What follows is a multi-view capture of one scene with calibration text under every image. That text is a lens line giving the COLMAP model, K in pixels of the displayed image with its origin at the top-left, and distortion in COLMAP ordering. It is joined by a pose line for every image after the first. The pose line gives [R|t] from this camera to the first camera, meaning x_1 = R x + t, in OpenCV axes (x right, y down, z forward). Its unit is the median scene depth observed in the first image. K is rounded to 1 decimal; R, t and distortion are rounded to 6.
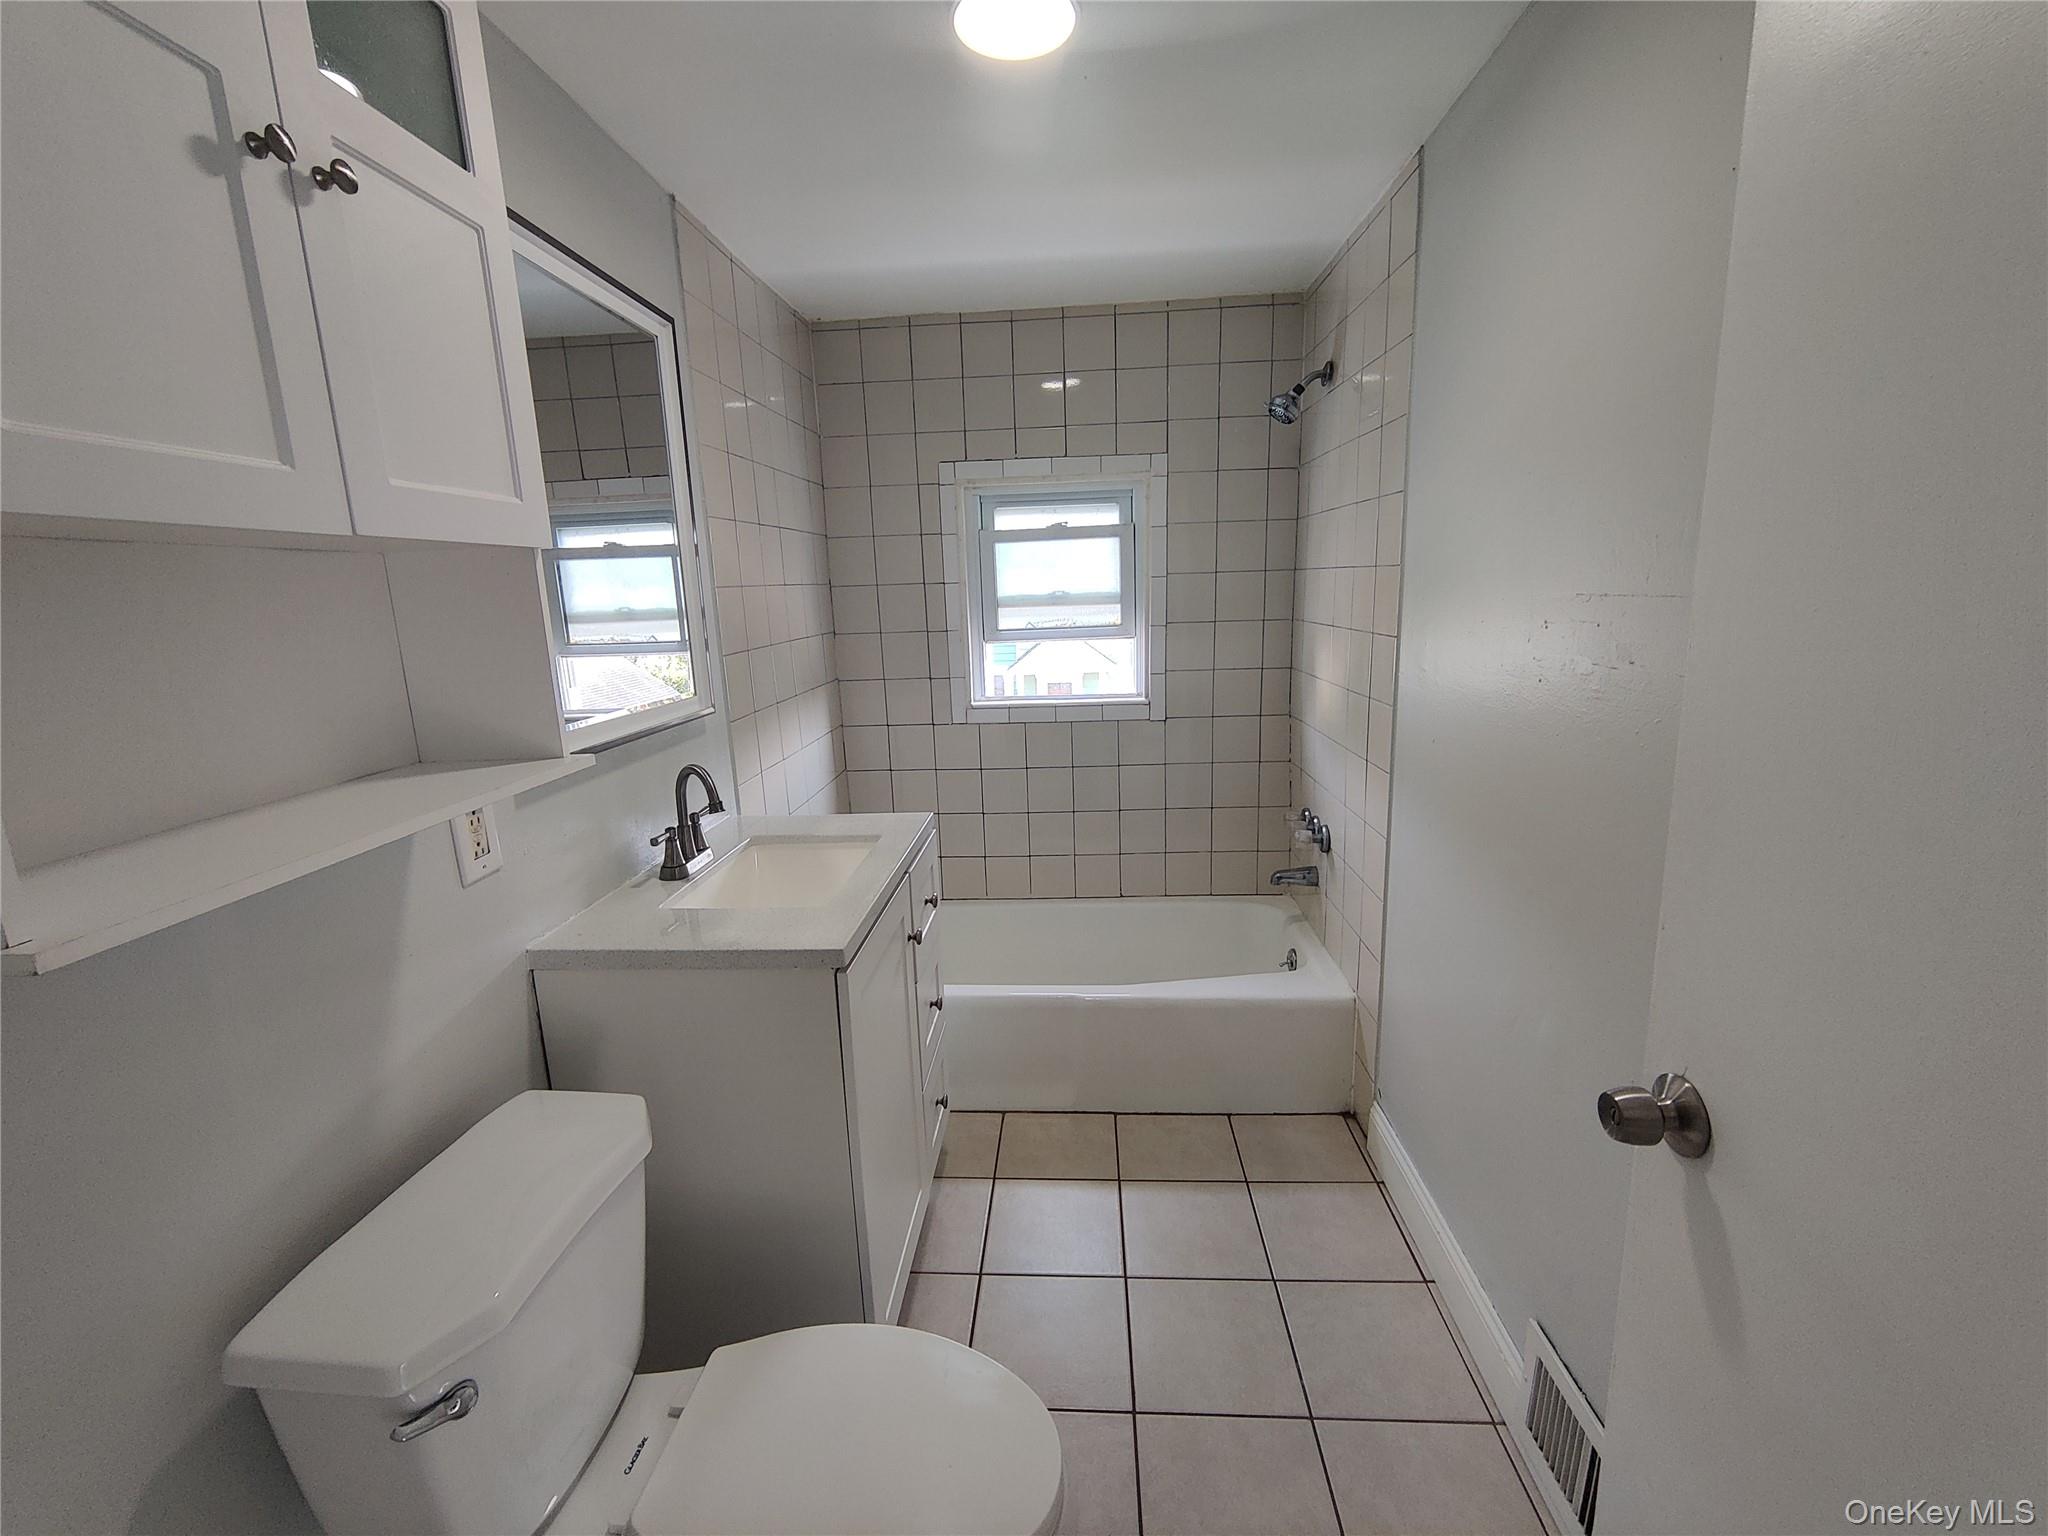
lens RADIAL K [[892.7, 0, 1024.0], [0, 892.7, 768.0], [0, 0, 1]] dist [0.002596, 0.000080]
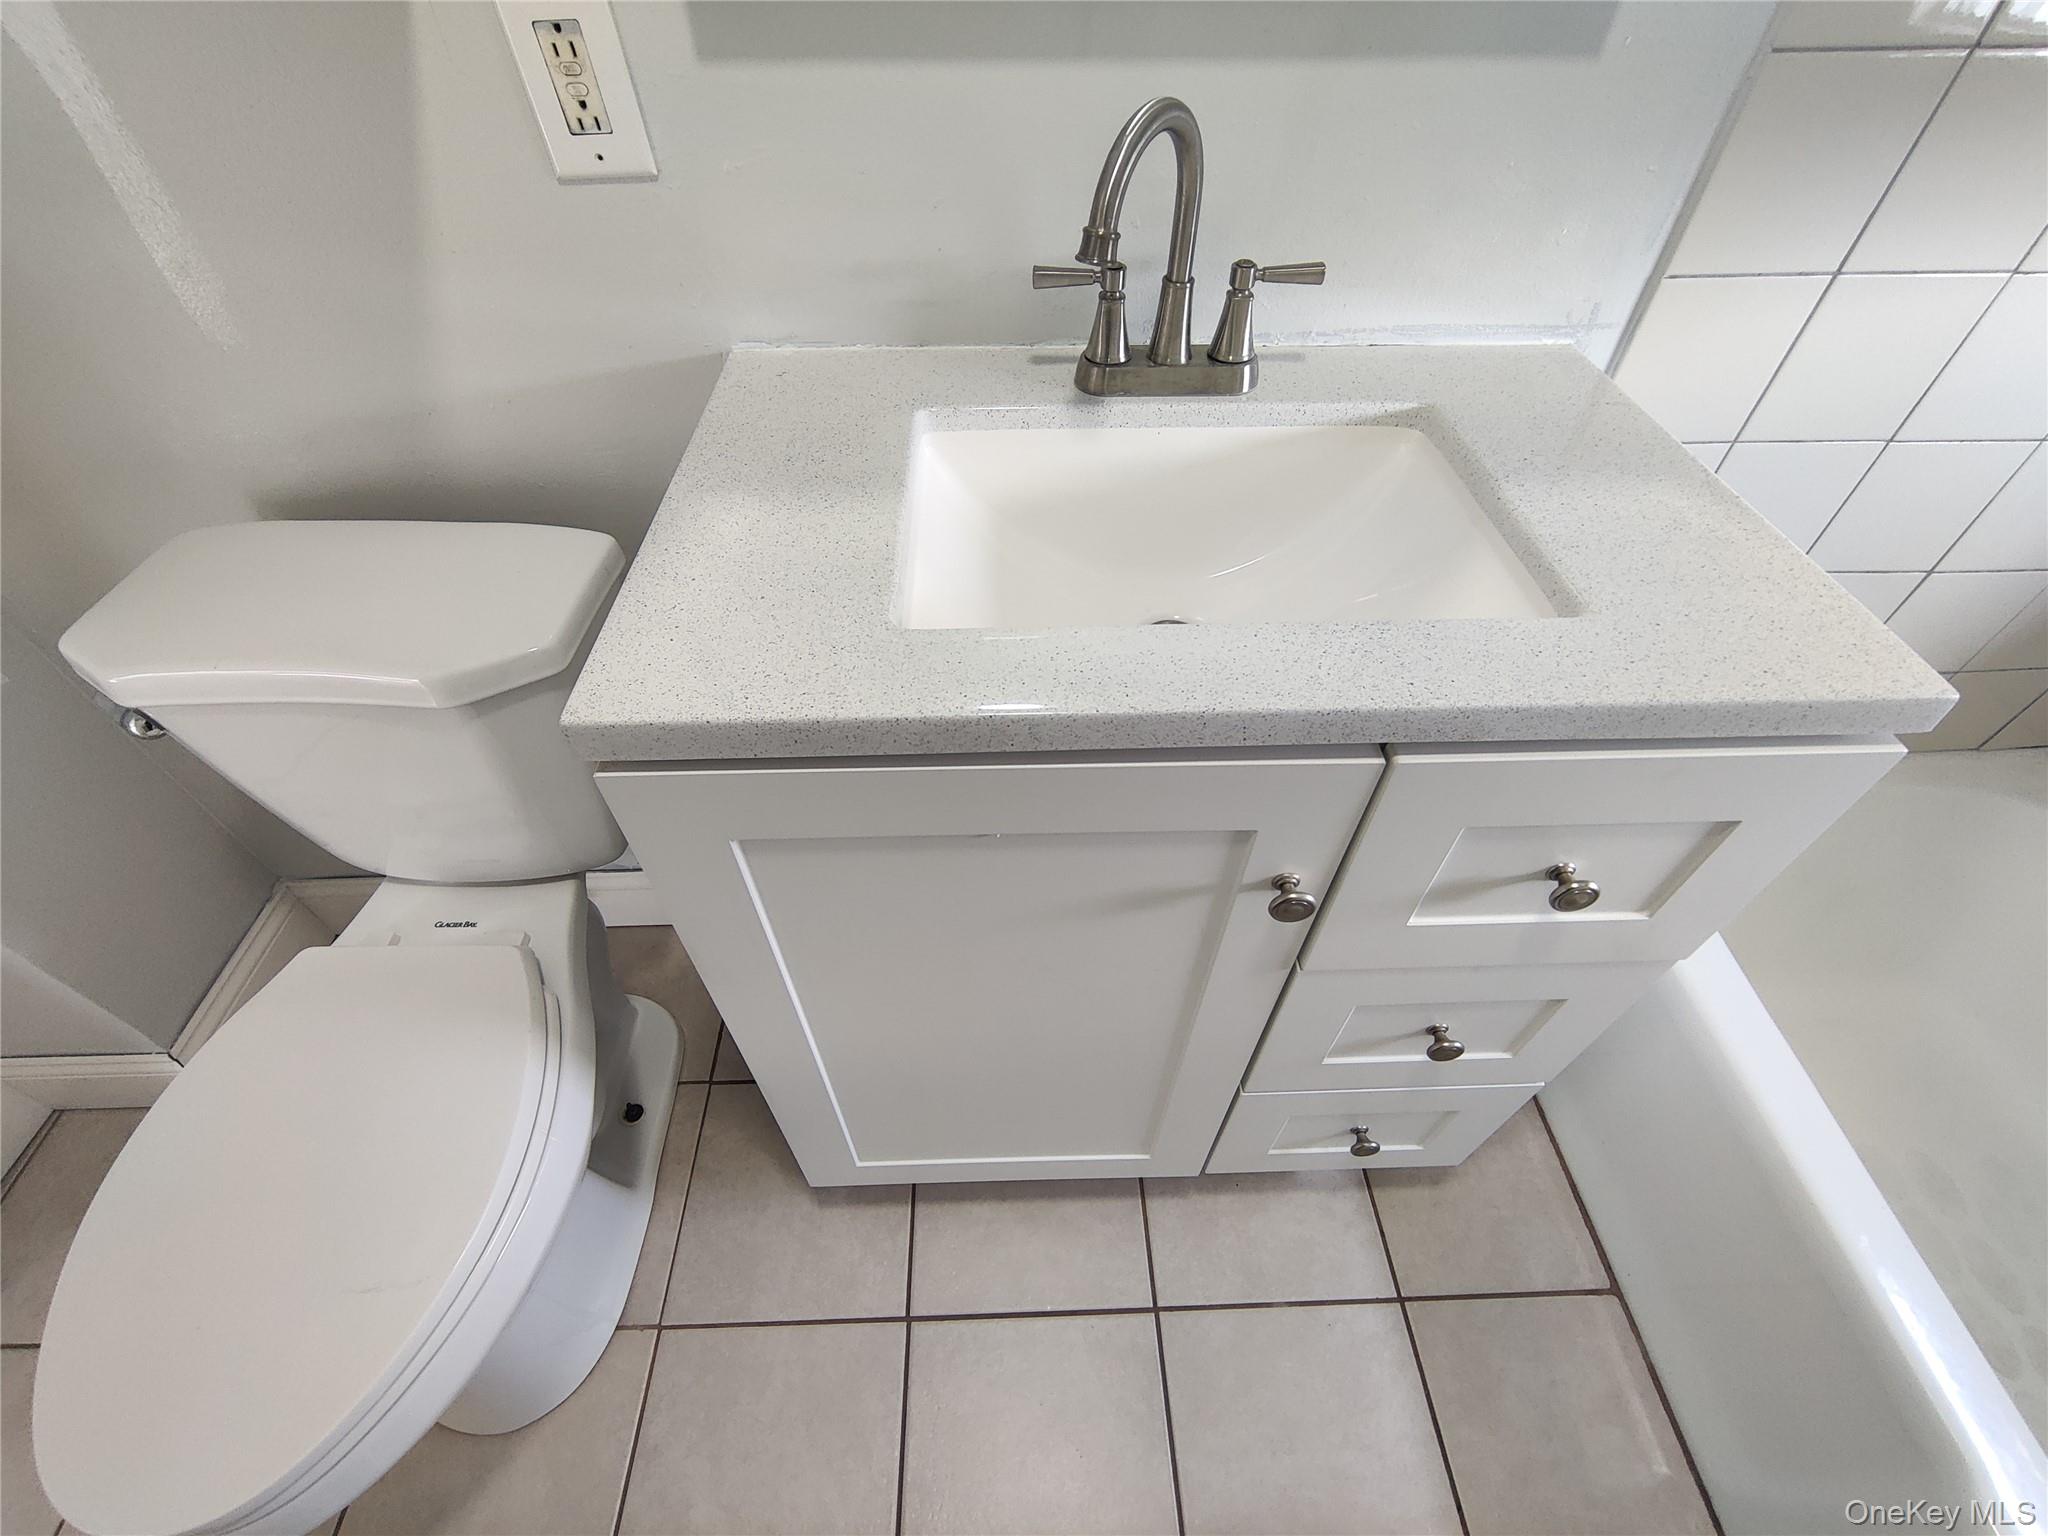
lens RADIAL K [[892.7, 0, 1024.0], [0, 892.7, 768.0], [0, 0, 1]] dist [0.002596, 0.000080]
pose [[0.097405, 0.756371, -0.646850, 0.078296], [-0.201810, 0.651449, 0.731360, -0.103597], [0.974569, 0.059303, 0.216098, 1.146526]]
